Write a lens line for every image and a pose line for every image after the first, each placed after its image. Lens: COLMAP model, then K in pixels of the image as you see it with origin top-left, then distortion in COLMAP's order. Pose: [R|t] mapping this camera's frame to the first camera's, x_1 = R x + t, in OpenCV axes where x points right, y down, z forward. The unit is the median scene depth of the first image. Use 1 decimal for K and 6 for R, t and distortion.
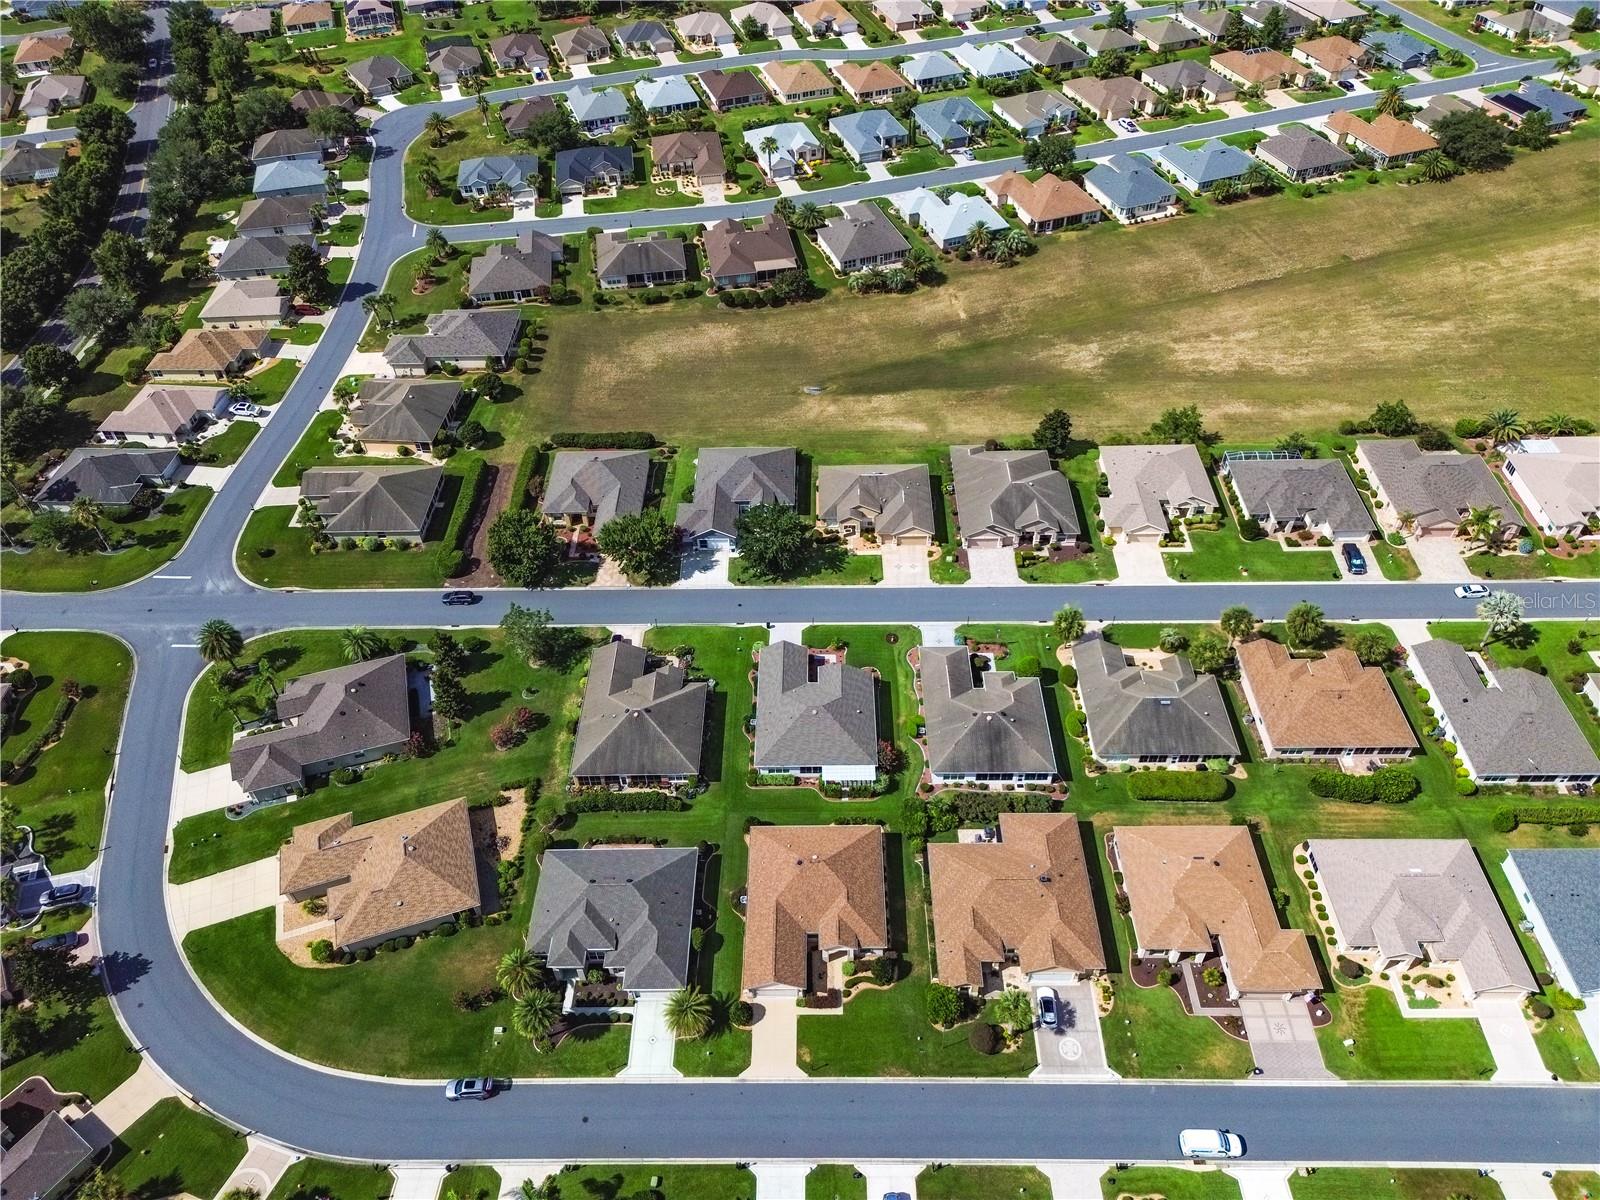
lens RADIAL K [[1124.9, 0, 802.3], [0, 1124.9, 596.1], [0, 0, 1]] dist [0.070330, -0.071600]
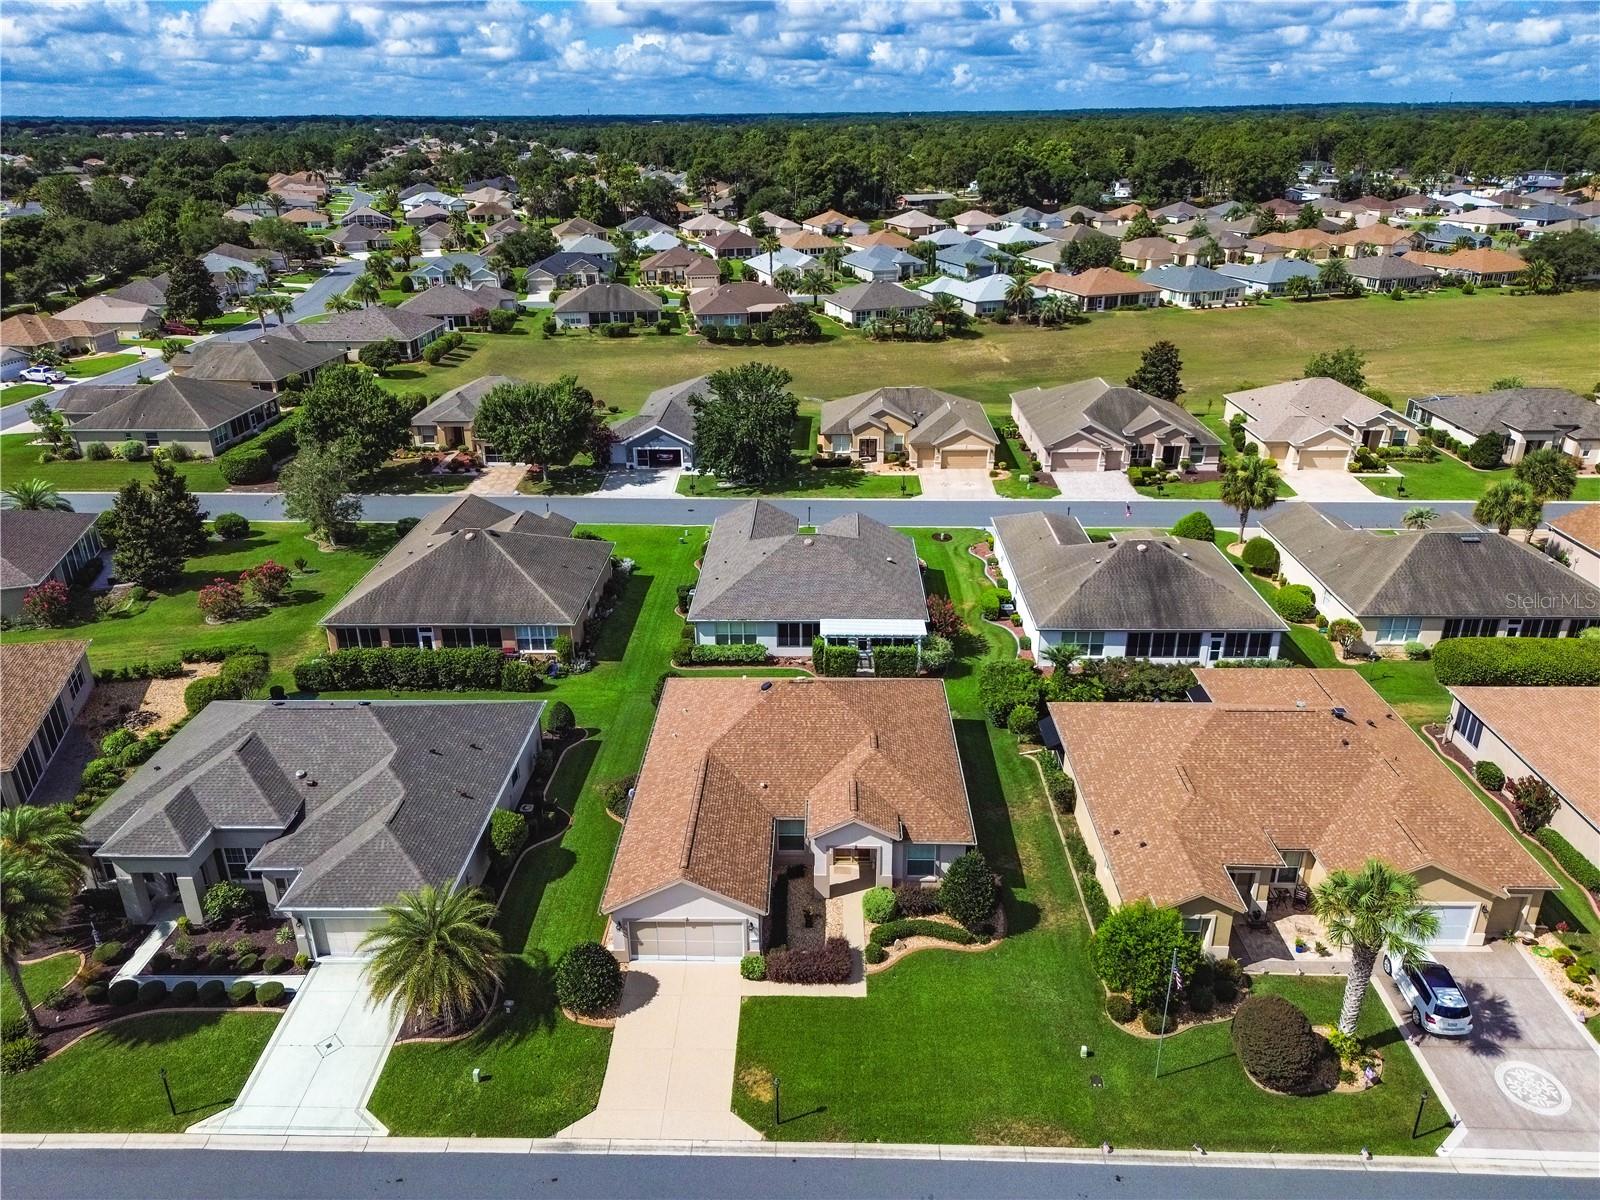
lens RADIAL K [[1124.9, 0, 802.3], [0, 1124.9, 596.1], [0, 0, 1]] dist [0.070330, -0.071600]
pose [[0.999694, 0.024128, -0.005484, 0.012910], [-0.024446, 0.928911, -0.369495, 0.357438], [-0.003821, 0.369516, 0.929216, 0.568681]]
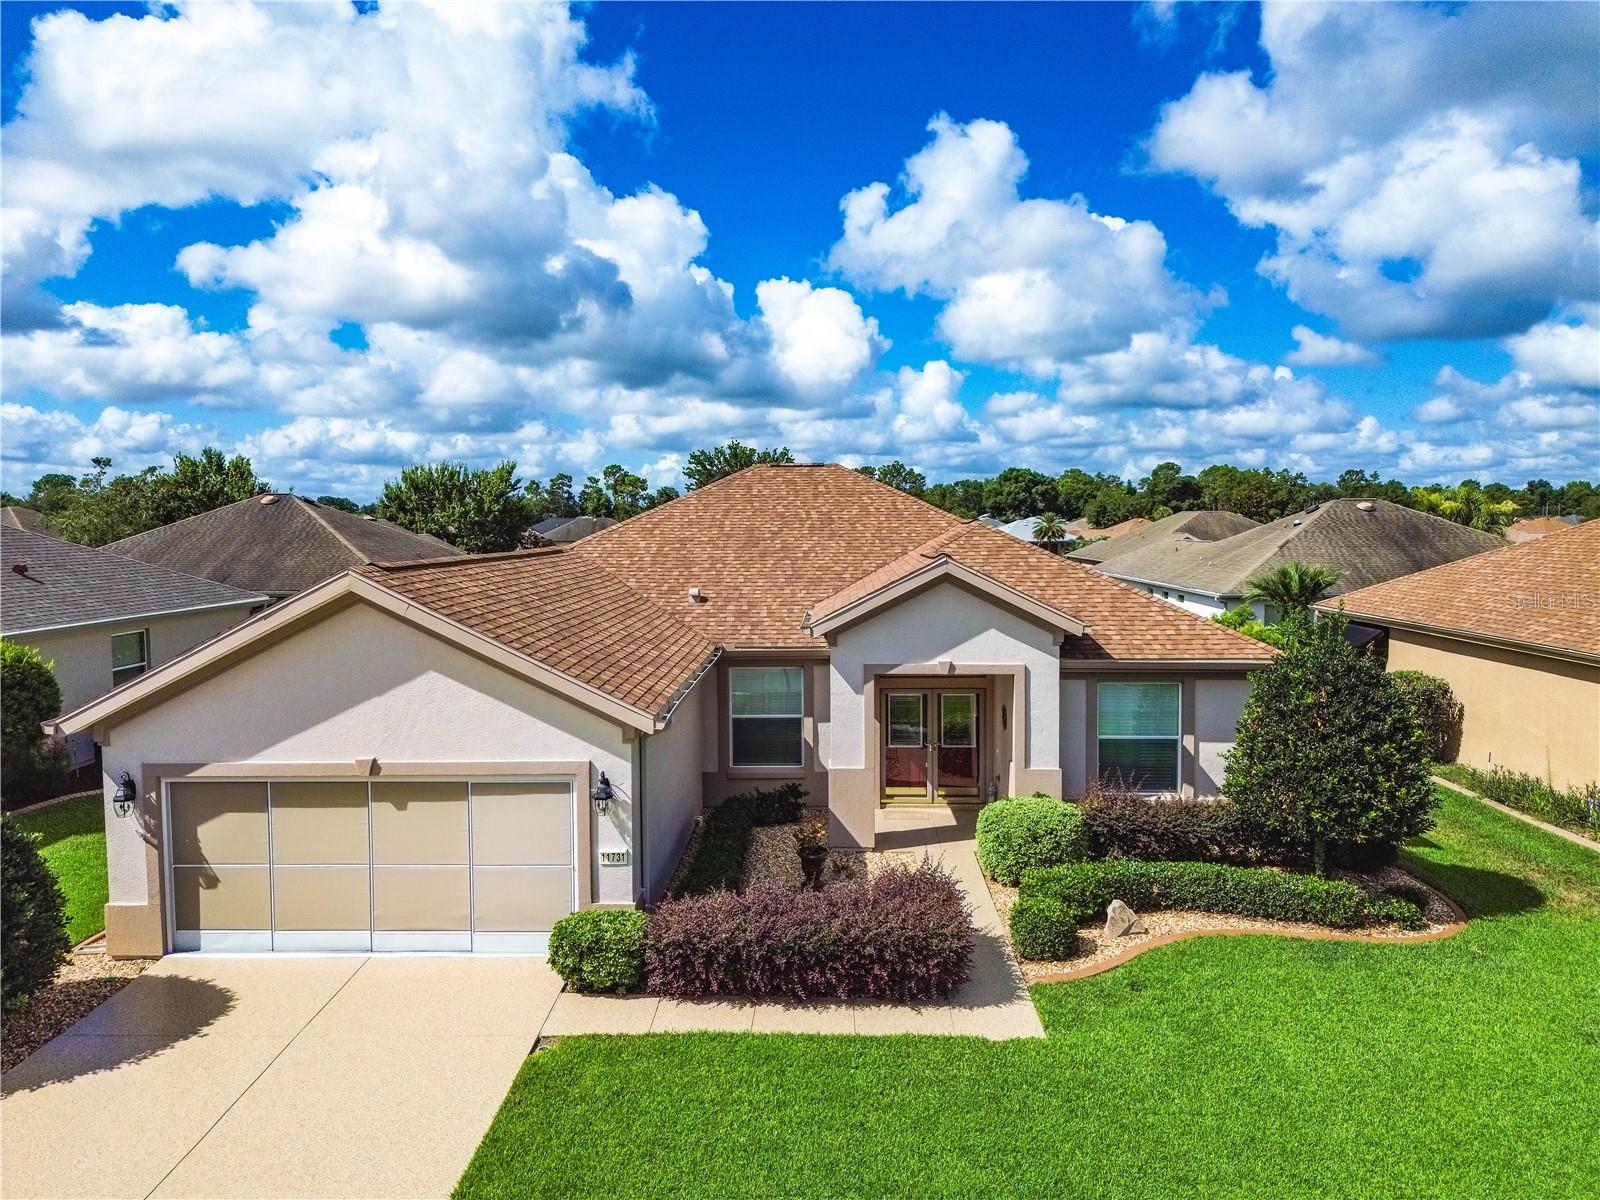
lens RADIAL K [[1124.9, 0, 802.3], [0, 1124.9, 596.1], [0, 0, 1]] dist [0.070330, -0.071600]
pose [[0.999517, 0.023666, -0.020132, 0.016202], [-0.031069, 0.755121, -0.654849, 0.373573], [-0.000296, 0.655158, 0.755492, 0.845744]]
